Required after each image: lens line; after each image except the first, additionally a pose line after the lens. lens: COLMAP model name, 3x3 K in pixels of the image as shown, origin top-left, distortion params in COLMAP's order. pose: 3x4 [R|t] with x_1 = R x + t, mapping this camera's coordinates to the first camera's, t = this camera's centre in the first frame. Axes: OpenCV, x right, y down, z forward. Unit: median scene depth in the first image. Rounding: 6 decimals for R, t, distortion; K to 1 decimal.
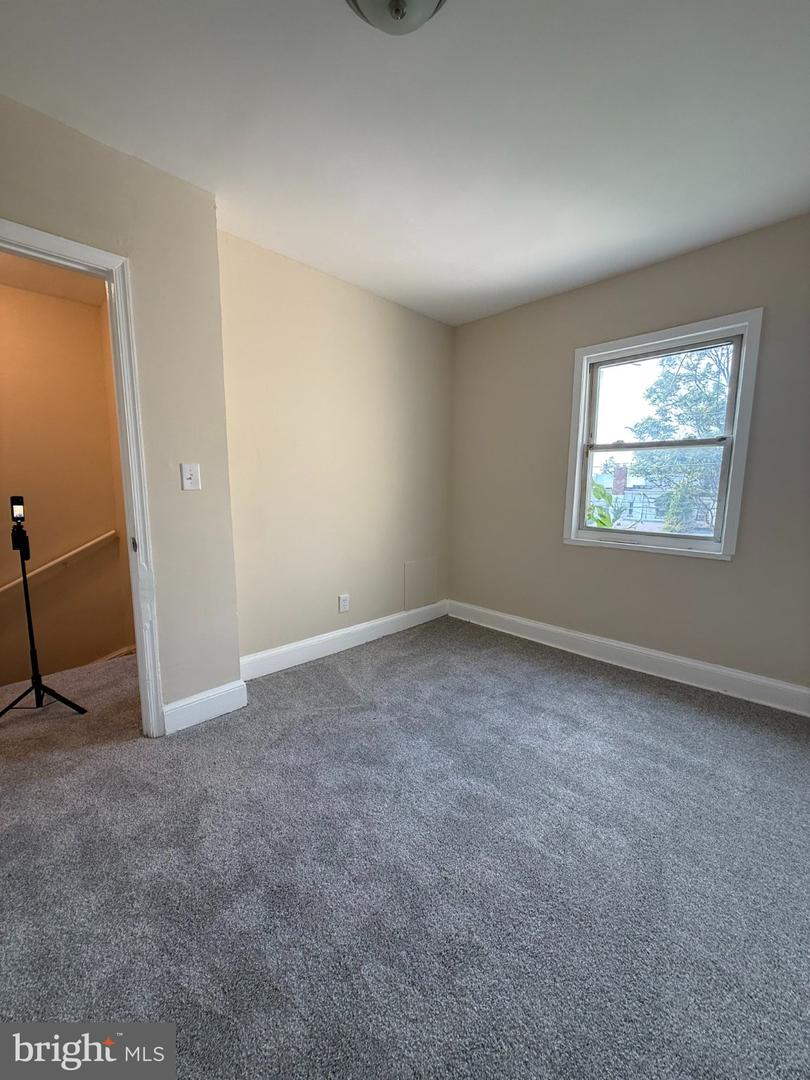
lens RADIAL K [[431.8, 0, 405.0], [0, 431.8, 540.0], [0, 0, 1]] dist [0.001120, 0.000205]
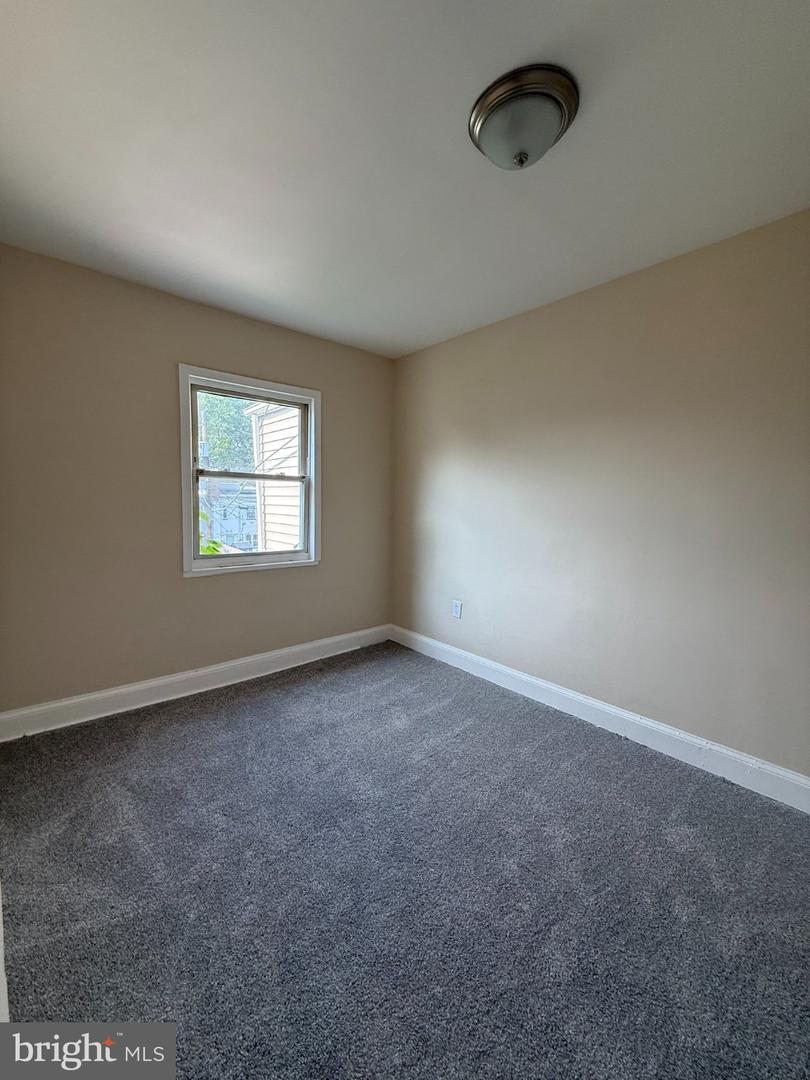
lens RADIAL K [[431.8, 0, 405.0], [0, 431.8, 540.0], [0, 0, 1]] dist [0.001120, 0.000205]
pose [[0.048636, -0.101934, 0.993602, -0.533040], [0.105404, 0.989748, 0.096379, -0.117110], [-0.993239, 0.100042, 0.058882, 0.533416]]
